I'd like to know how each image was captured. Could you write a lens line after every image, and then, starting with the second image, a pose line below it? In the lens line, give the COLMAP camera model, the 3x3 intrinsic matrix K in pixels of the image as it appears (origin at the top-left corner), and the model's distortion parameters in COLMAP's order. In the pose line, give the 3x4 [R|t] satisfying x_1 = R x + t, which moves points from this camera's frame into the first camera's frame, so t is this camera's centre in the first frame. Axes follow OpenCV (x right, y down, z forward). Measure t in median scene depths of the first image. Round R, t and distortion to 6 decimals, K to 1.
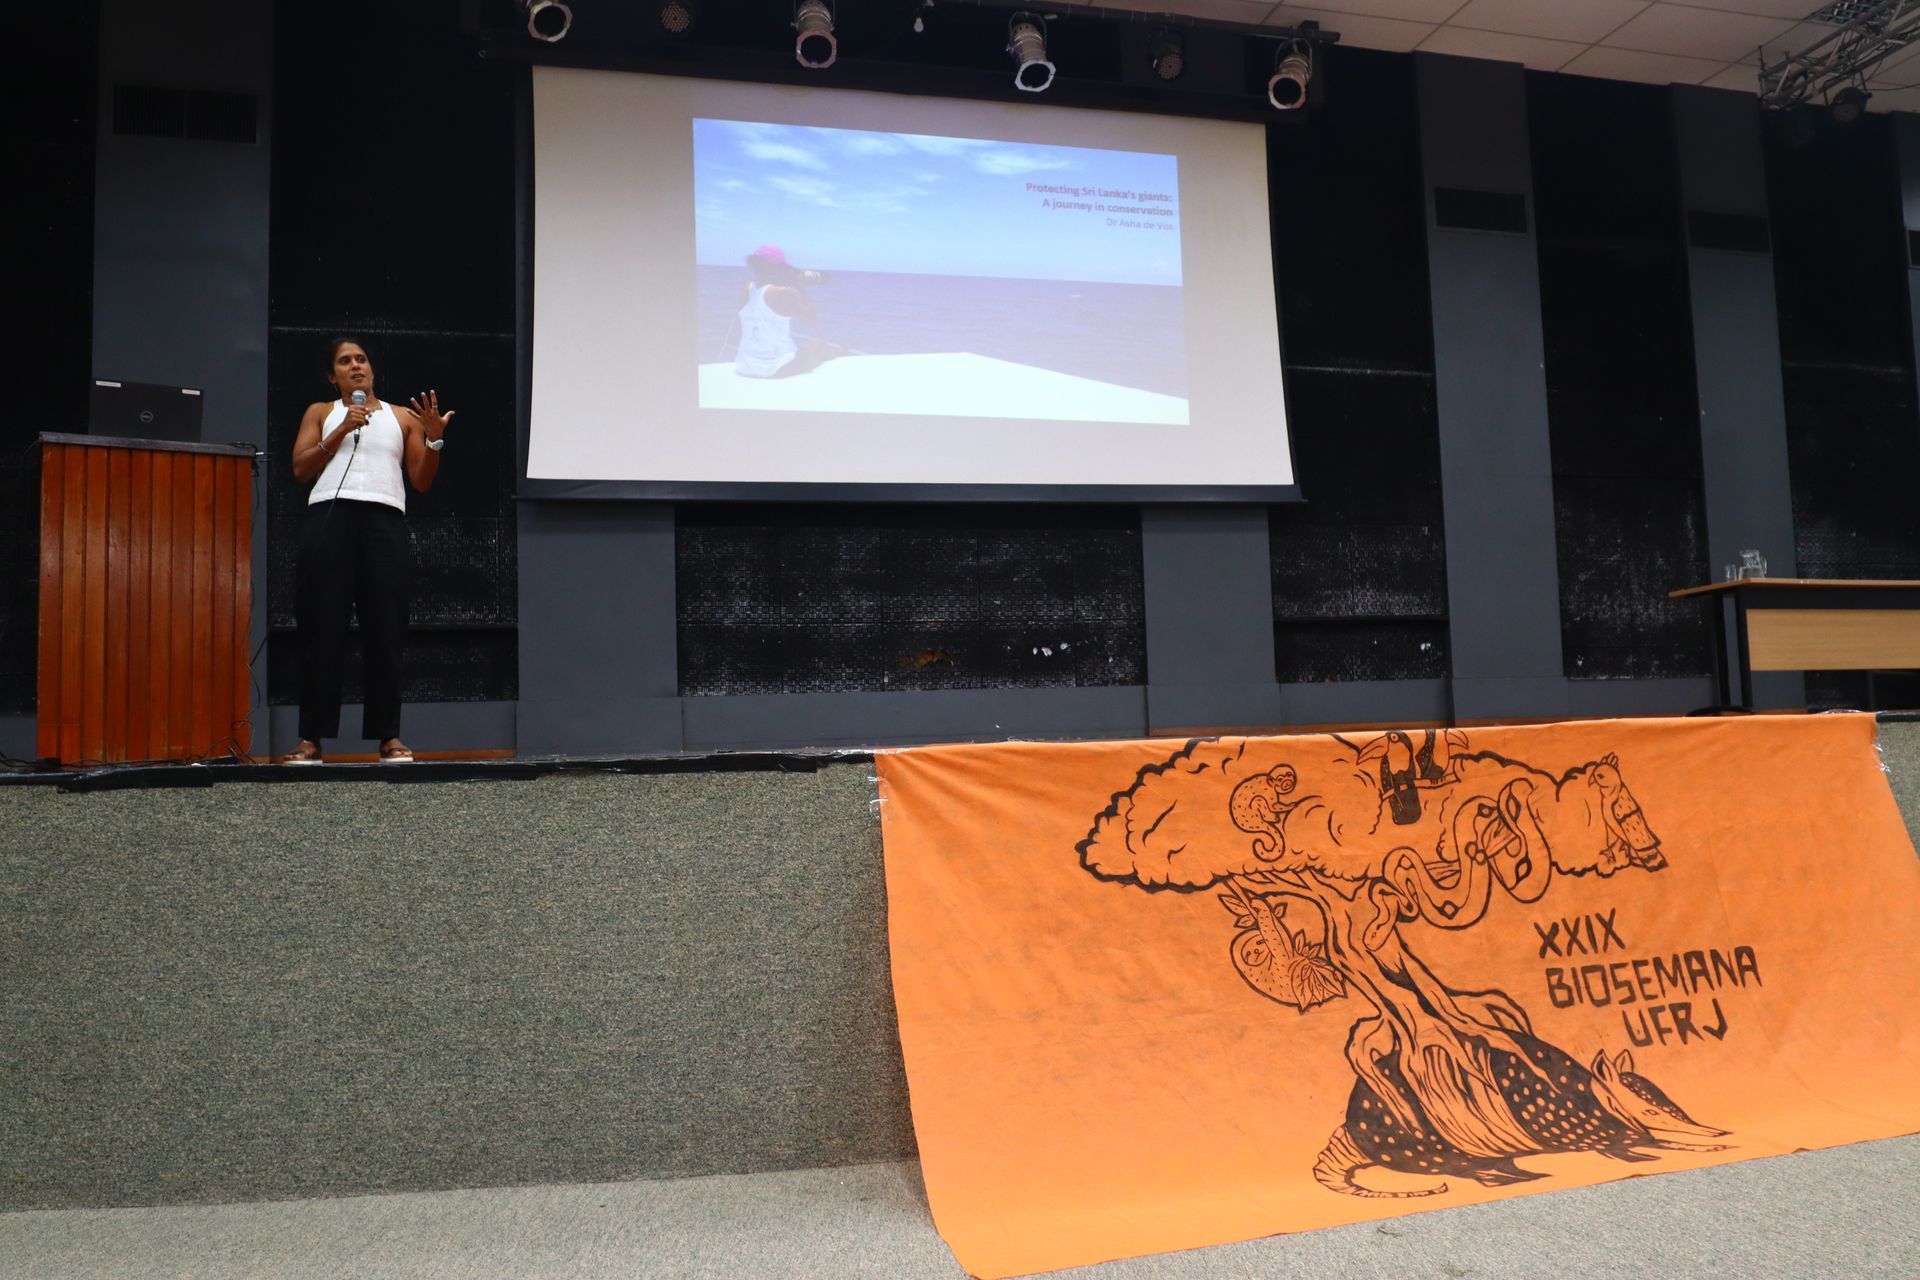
lens RADIAL K [[1386.5, 0, 960.0], [0, 1386.5, 640.0], [0, 0, 1]] dist [-0.053911, 0.001007]
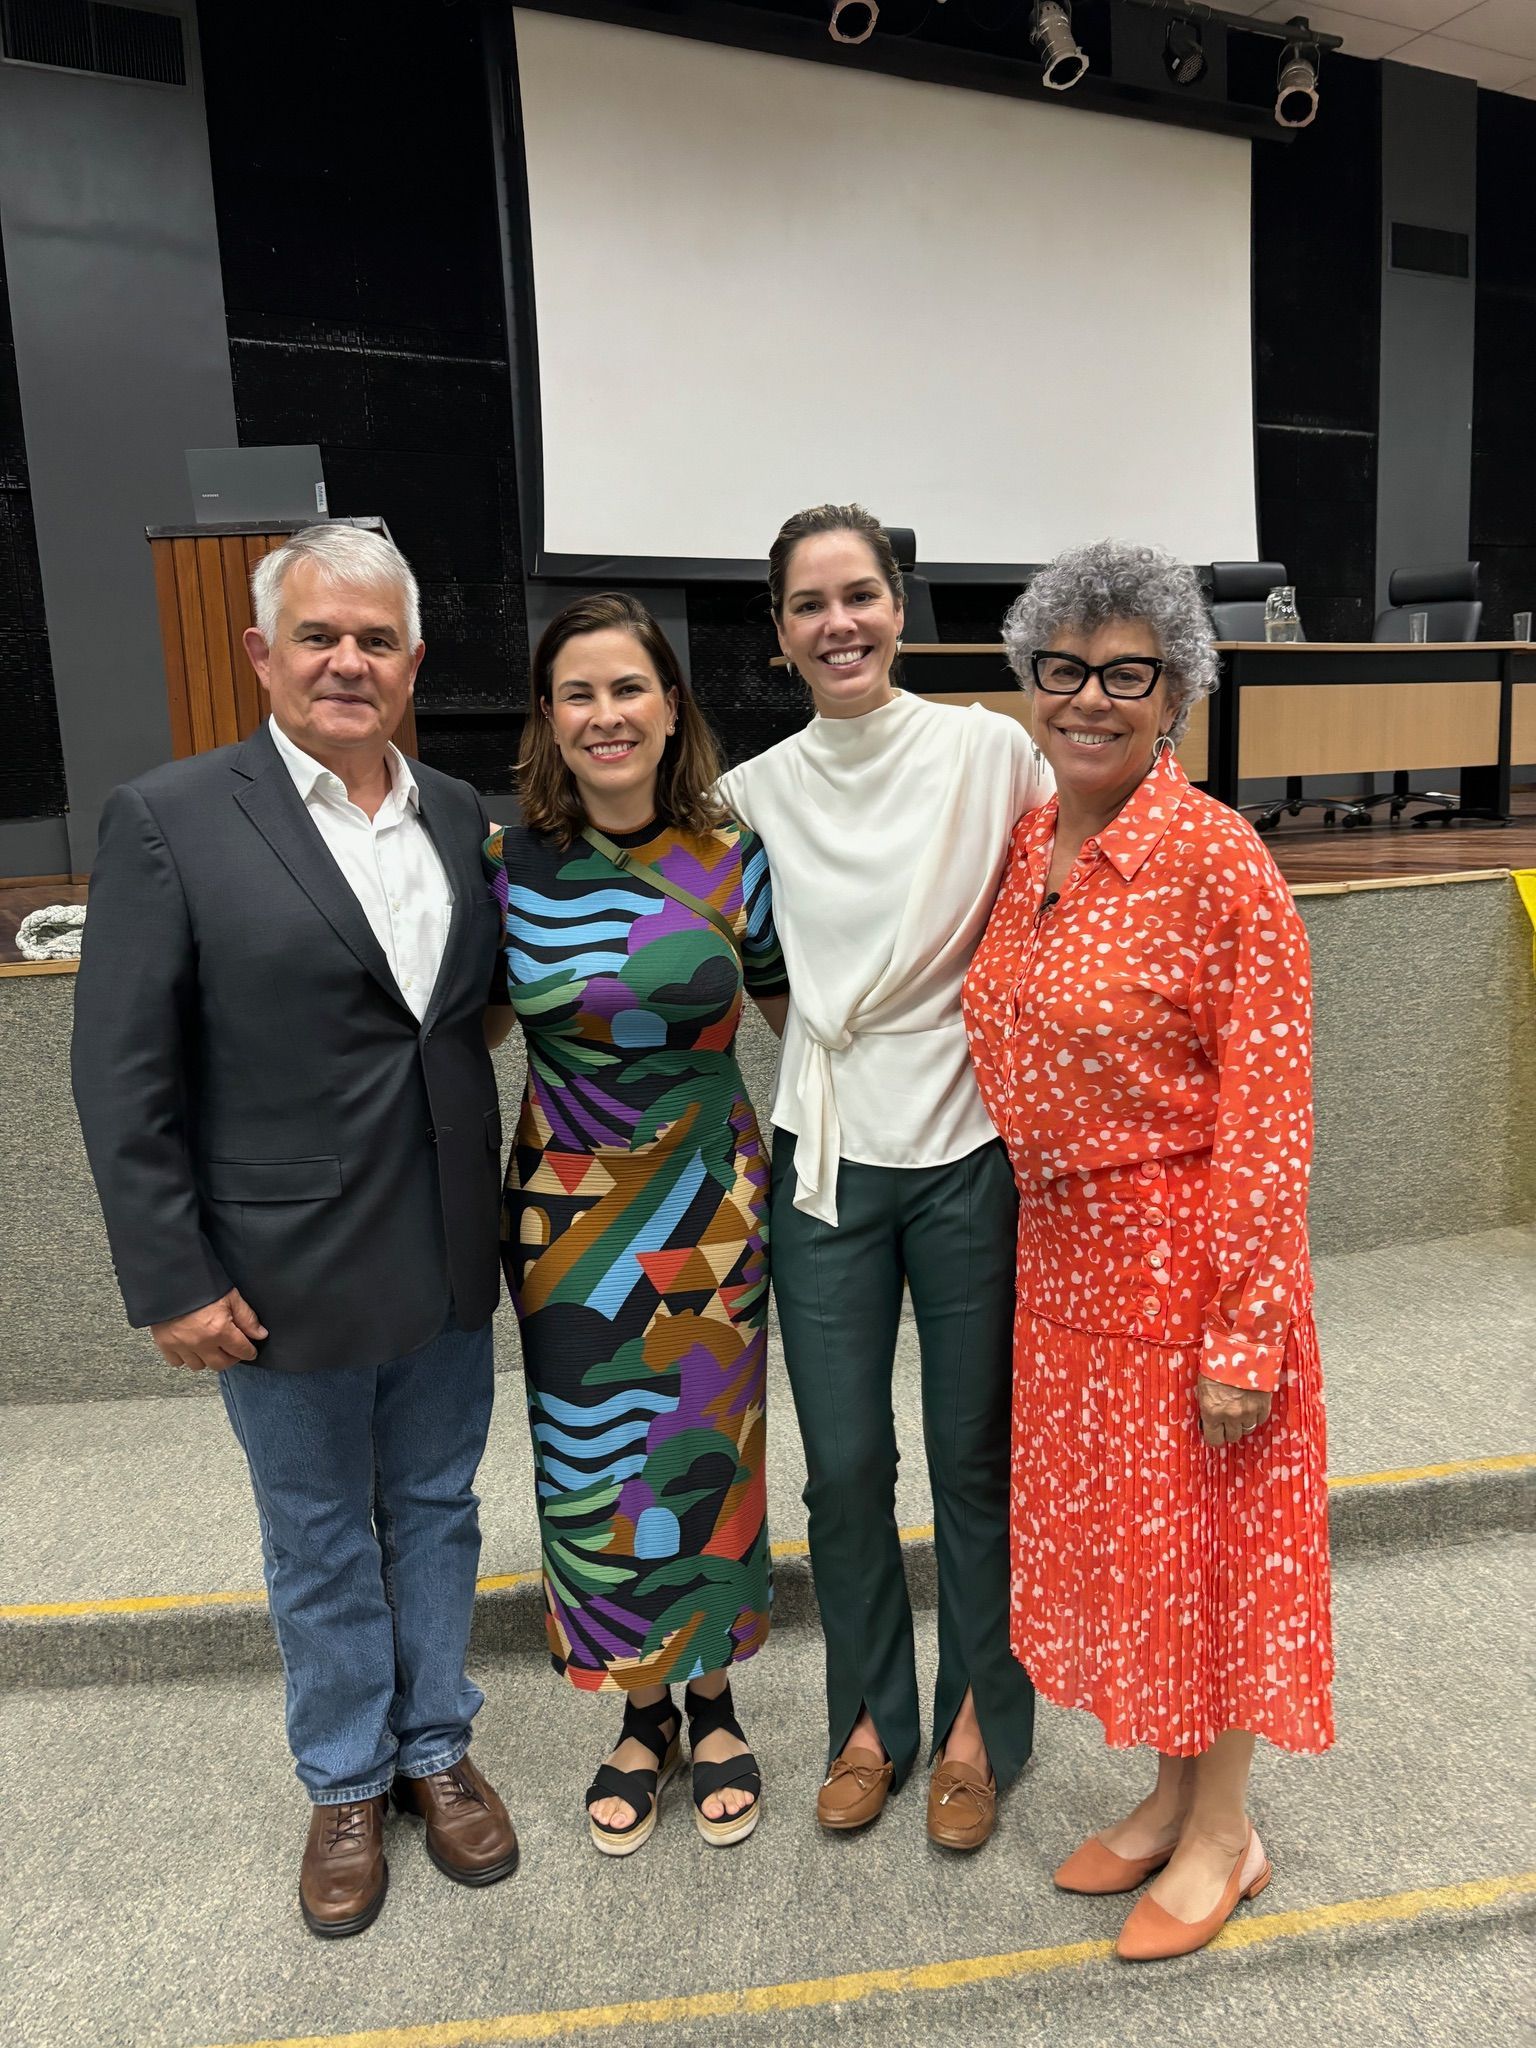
lens RADIAL K [[1544.8, 0, 768.0], [0, 1544.8, 1024.0], [0, 0, 1]] dist [0.007299, -0.033251]
pose [[0.977227, -0.044642, 0.207449, -0.363352], [-0.000652, 0.976983, 0.213314, -0.023521], [-0.212197, -0.208592, 0.954705, -0.032021]]
